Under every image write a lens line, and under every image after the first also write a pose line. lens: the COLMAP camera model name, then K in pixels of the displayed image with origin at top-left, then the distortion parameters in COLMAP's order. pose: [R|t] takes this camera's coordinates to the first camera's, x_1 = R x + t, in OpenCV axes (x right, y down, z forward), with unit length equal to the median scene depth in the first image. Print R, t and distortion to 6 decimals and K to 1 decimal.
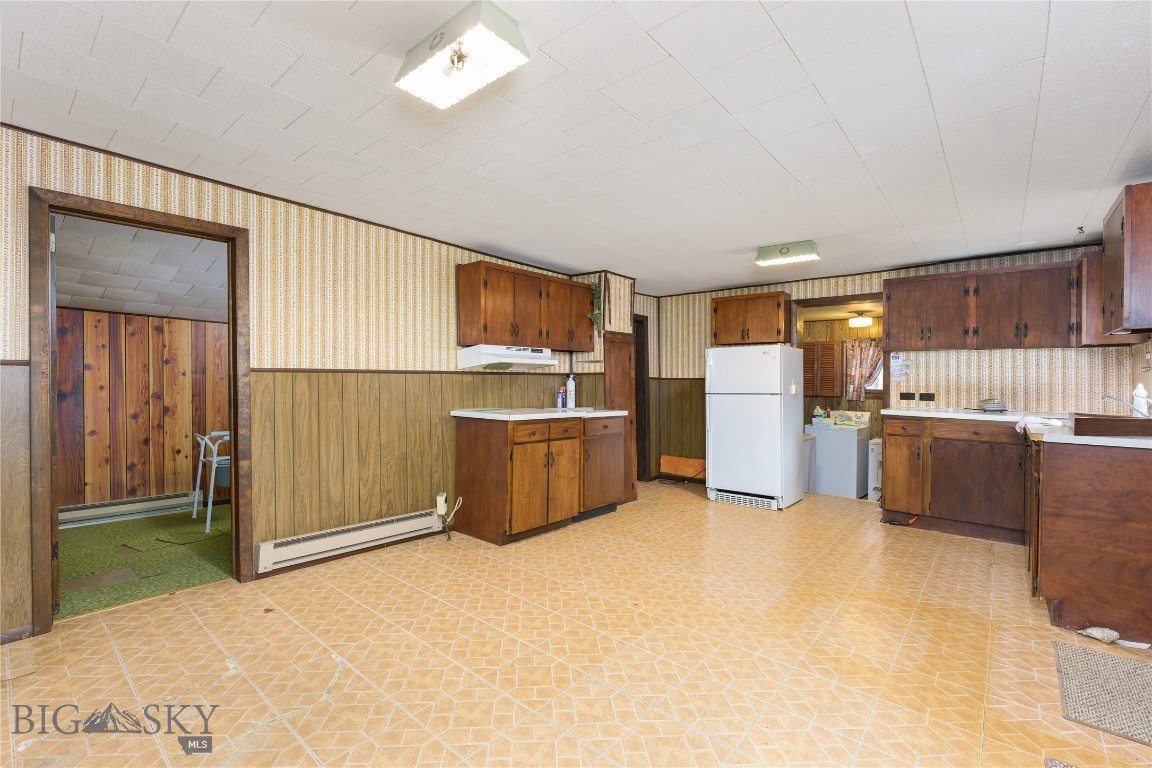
lens RADIAL K [[509.7, 0, 576.0], [0, 509.7, 384.0], [0, 0, 1]] dist [0.000940, 0.000392]
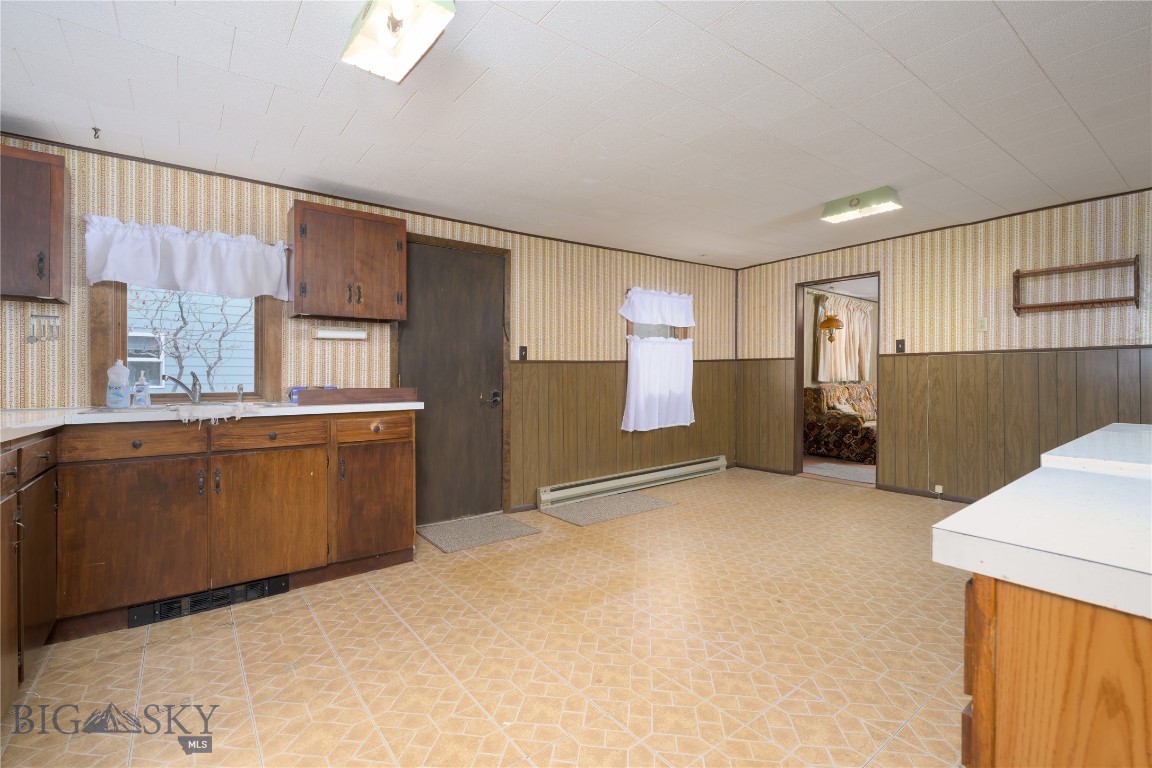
lens RADIAL K [[514.7, 0, 575.9], [0, 514.7, 376.7], [0, 0, 1]] dist [0.000150, 0.000067]
pose [[-0.976514, 0.003111, 0.215431, 0.180717], [0.005334, 0.999938, 0.009740, 0.017334], [-0.215388, 0.010661, -0.976470, 1.290224]]
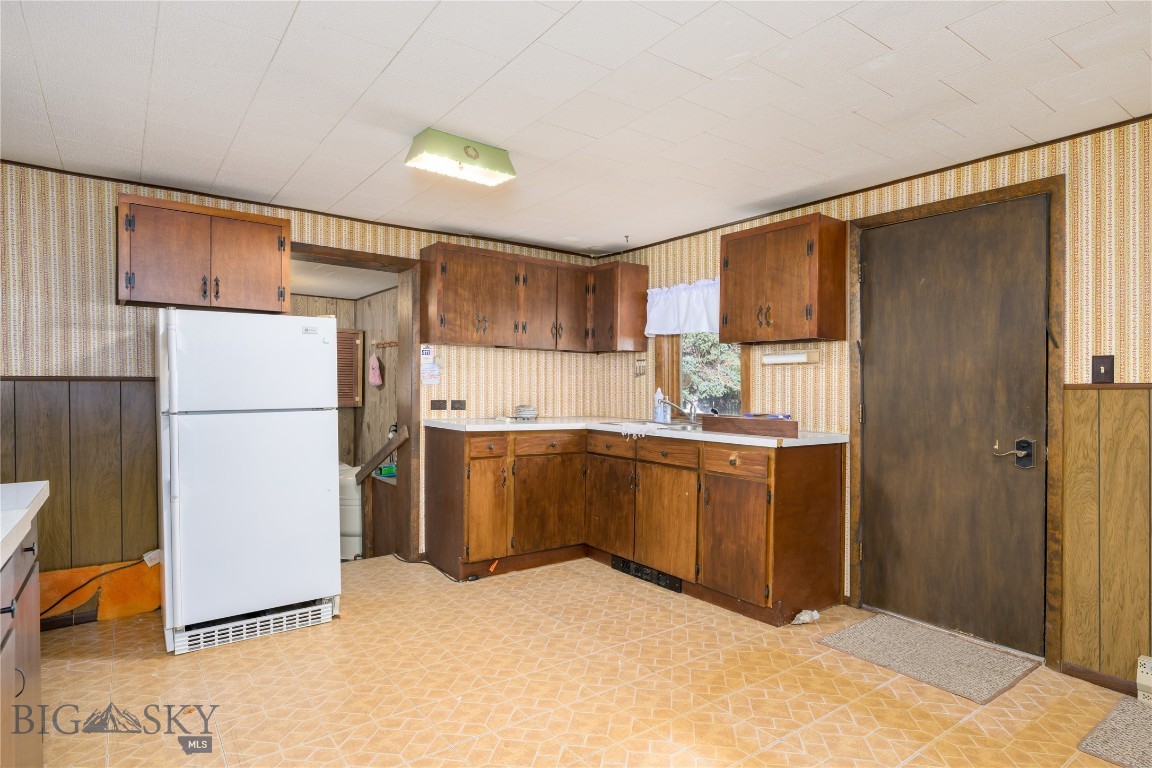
lens RADIAL K [[616.0, 0, 574.2], [0, 616.0, 396.4], [0, 0, 1]] dist [-0.000316, 0.000155]
pose [[0.233780, -0.017466, 0.972133, -0.210396], [0.001880, 0.999845, 0.017512, -0.004411], [-0.972288, -0.002267, 0.233776, 0.681185]]
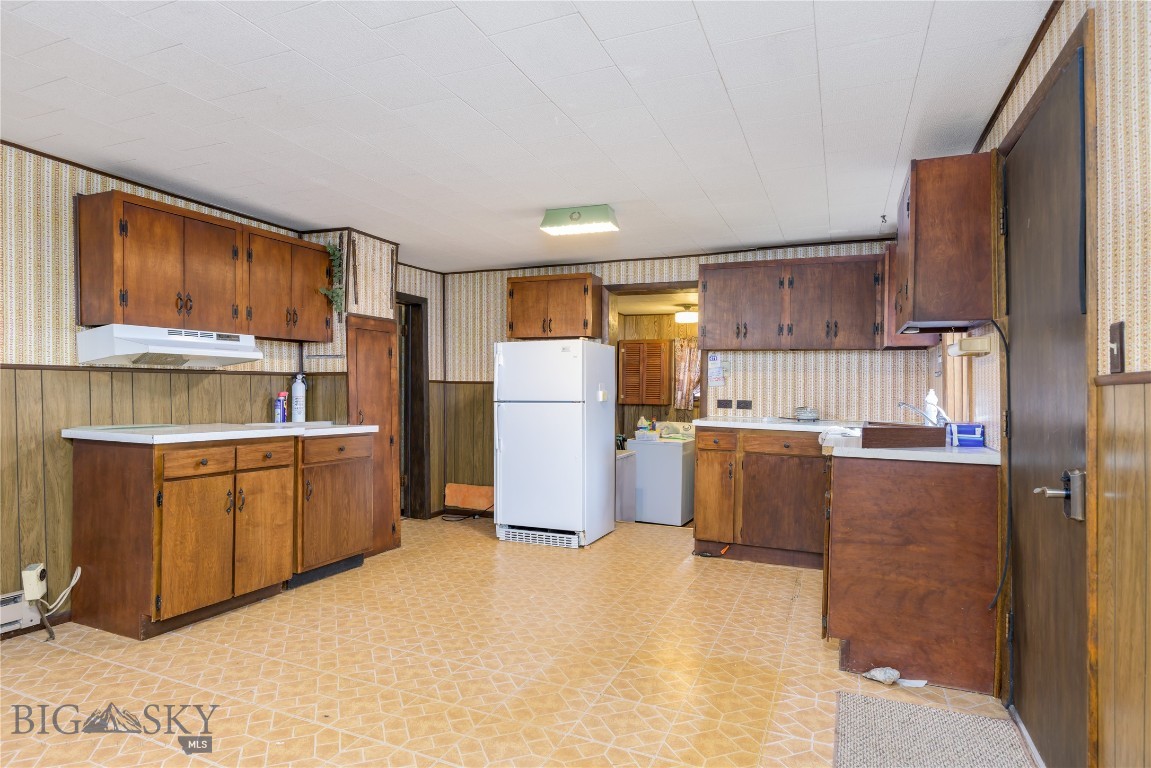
lens RADIAL K [[627.2, 0, 583.2], [0, 627.2, 401.4], [0, 0, 1]] dist [0.001186, 0.000625]
pose [[0.954685, -0.002113, 0.297612, 0.128413], [-0.002846, 0.999864, 0.016228, 0.003846], [-0.297606, -0.016340, 0.954549, 0.079935]]
